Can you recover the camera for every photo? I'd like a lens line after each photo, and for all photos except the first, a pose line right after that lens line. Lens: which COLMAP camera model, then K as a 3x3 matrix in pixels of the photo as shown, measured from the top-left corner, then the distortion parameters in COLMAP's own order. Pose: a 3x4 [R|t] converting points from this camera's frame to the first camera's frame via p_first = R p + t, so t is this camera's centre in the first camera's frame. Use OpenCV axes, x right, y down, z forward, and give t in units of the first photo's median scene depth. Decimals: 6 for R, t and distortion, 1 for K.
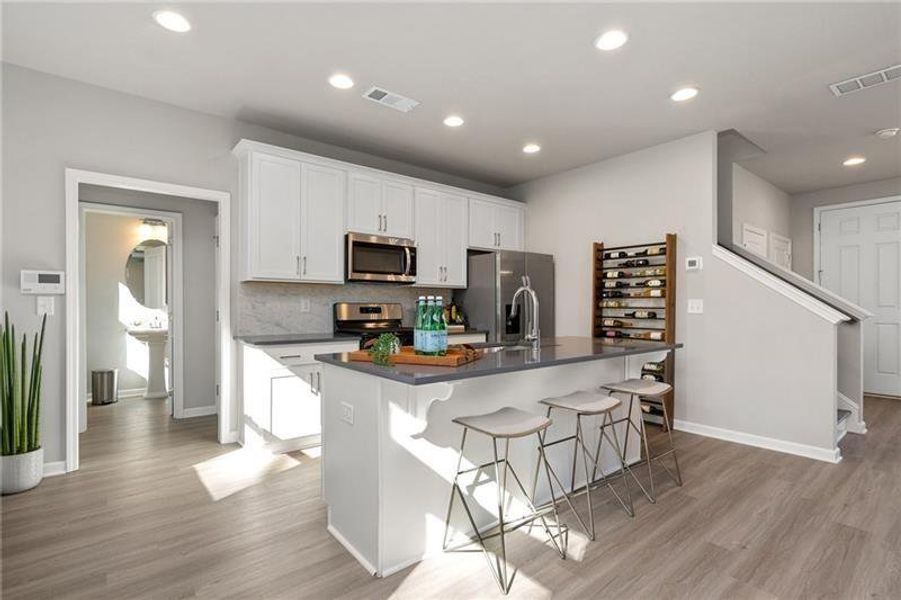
lens RADIAL K [[425.3, 0, 439.4], [0, 425.3, 305.2], [0, 0, 1]] dist [-0.000346, -0.000244]
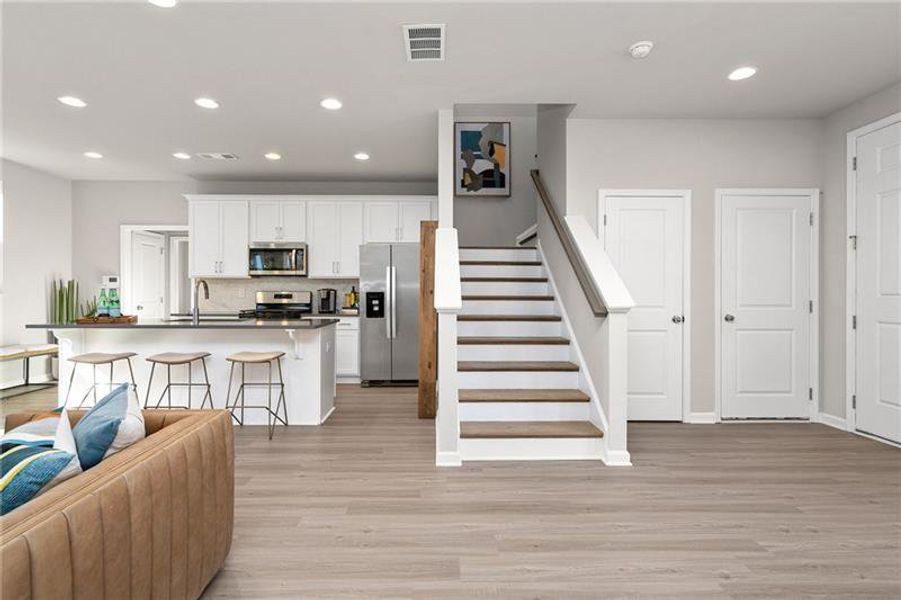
lens RADIAL K [[439.1, 0, 439.0], [0, 439.1, 294.4], [0, 0, 1]] dist [0.001394, 0.000297]
pose [[0.788868, 0.001716, -0.614560, 1.168405], [-0.000591, 0.999998, 0.002033, 0.002573], [0.614562, -0.001240, 0.788868, 0.201085]]
